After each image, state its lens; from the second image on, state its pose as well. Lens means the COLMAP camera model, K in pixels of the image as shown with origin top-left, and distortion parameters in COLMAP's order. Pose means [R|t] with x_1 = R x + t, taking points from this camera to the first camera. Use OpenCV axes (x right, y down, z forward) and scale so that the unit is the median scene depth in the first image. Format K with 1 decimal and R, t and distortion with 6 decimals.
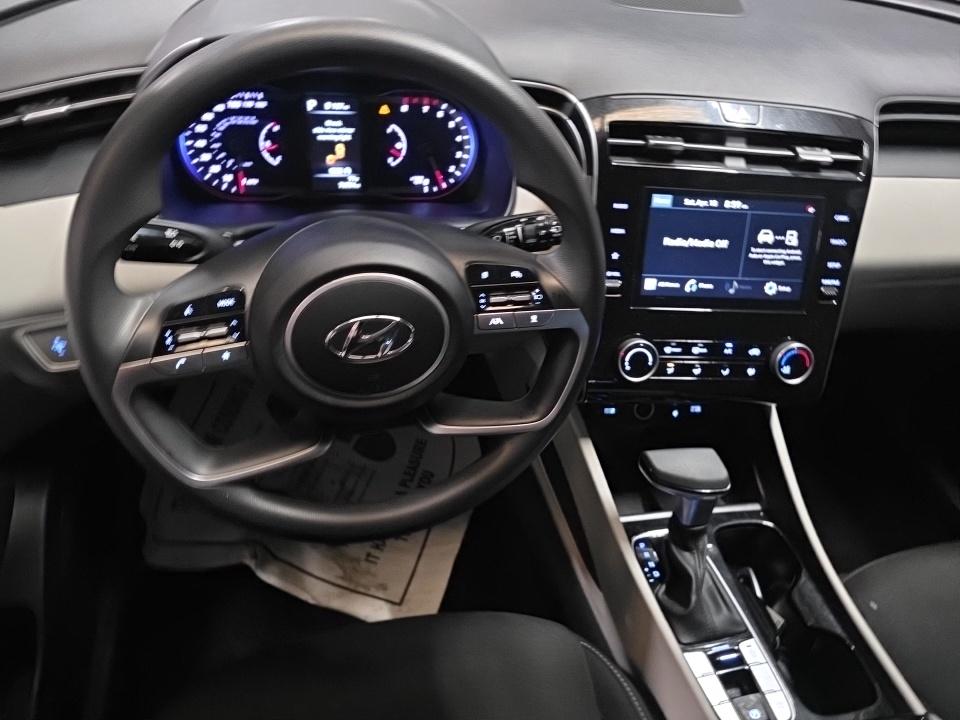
lens RADIAL K [[648.1, 0, 485.4], [0, 648.1, 357.3], [0, 0, 1]] dist [0.000753, -0.002290]
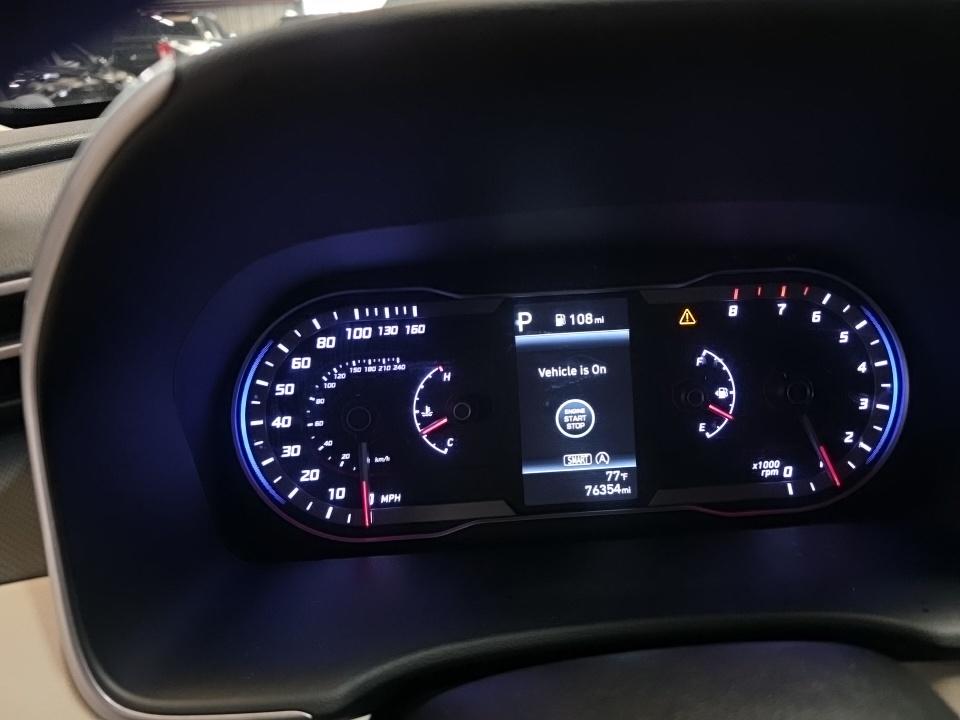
lens RADIAL K [[648.1, 0, 480.5], [0, 648.1, 360.4], [0, 0, 1]] dist [0.000753, -0.002290]
pose [[0.949014, -0.066812, -0.308074, -0.163213], [-0.032015, 0.951802, -0.305039, -0.227976], [0.313605, 0.299349, 0.901134, 0.600641]]
